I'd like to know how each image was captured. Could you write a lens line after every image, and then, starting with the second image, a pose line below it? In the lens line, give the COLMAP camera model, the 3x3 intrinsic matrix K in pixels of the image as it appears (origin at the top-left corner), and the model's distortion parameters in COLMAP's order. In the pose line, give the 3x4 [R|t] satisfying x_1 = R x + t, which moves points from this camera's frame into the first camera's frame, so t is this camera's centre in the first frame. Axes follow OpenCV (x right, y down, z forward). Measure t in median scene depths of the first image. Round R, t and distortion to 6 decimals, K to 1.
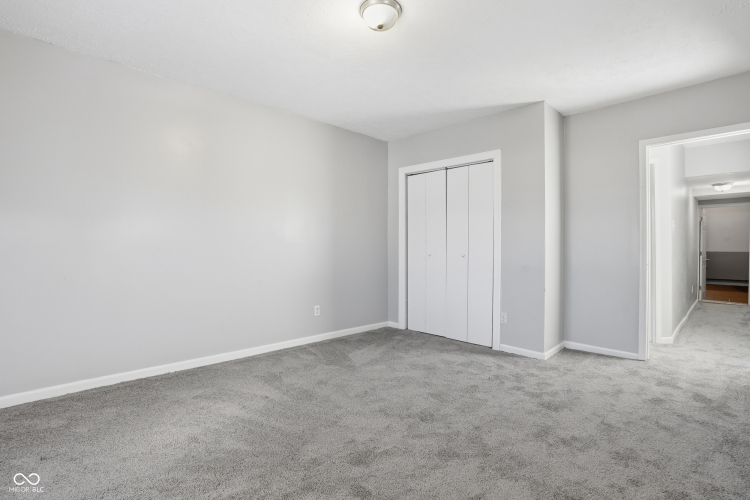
lens RADIAL K [[359.7, 0, 378.5], [0, 359.7, 251.5], [0, 0, 1]] dist [-0.021665, 0.000085]
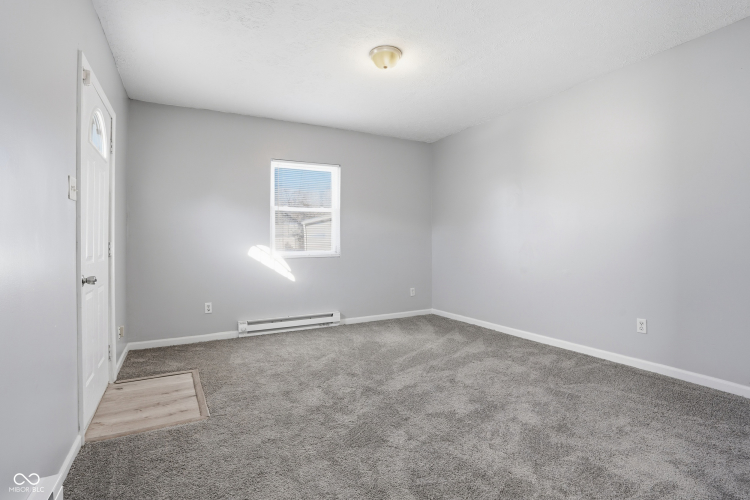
lens RADIAL K [[348.1, 0, 375.9], [0, 348.1, 247.5], [0, 0, 1]] dist [-0.062179, 0.021772]
pose [[-0.264022, 0.006465, -0.964495, 0.697860], [-0.006692, 0.999941, 0.008535, 0.009115], [0.964494, 0.008707, -0.263963, 0.764758]]
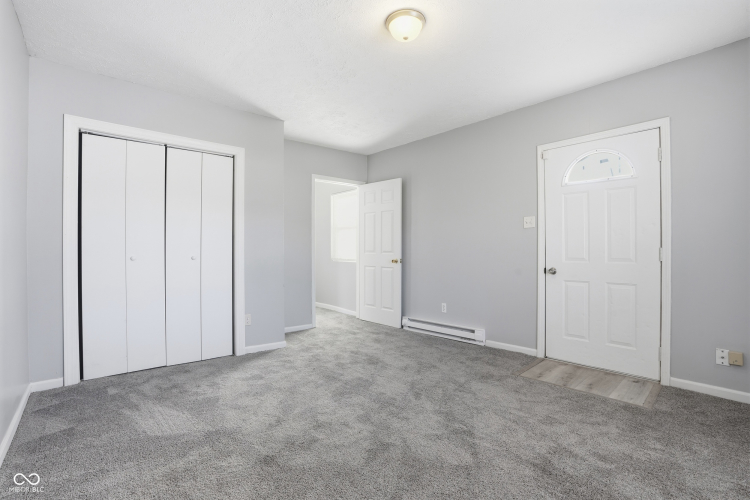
lens RADIAL K [[348.1, 0, 377.1], [0, 348.1, 247.1], [0, 0, 1]] dist [-0.062179, 0.021772]
pose [[0.090477, 0.003830, 0.995891, -0.596217], [0.011651, 0.999920, -0.004904, -0.007215], [-0.995830, 0.012047, 0.090425, 0.588221]]
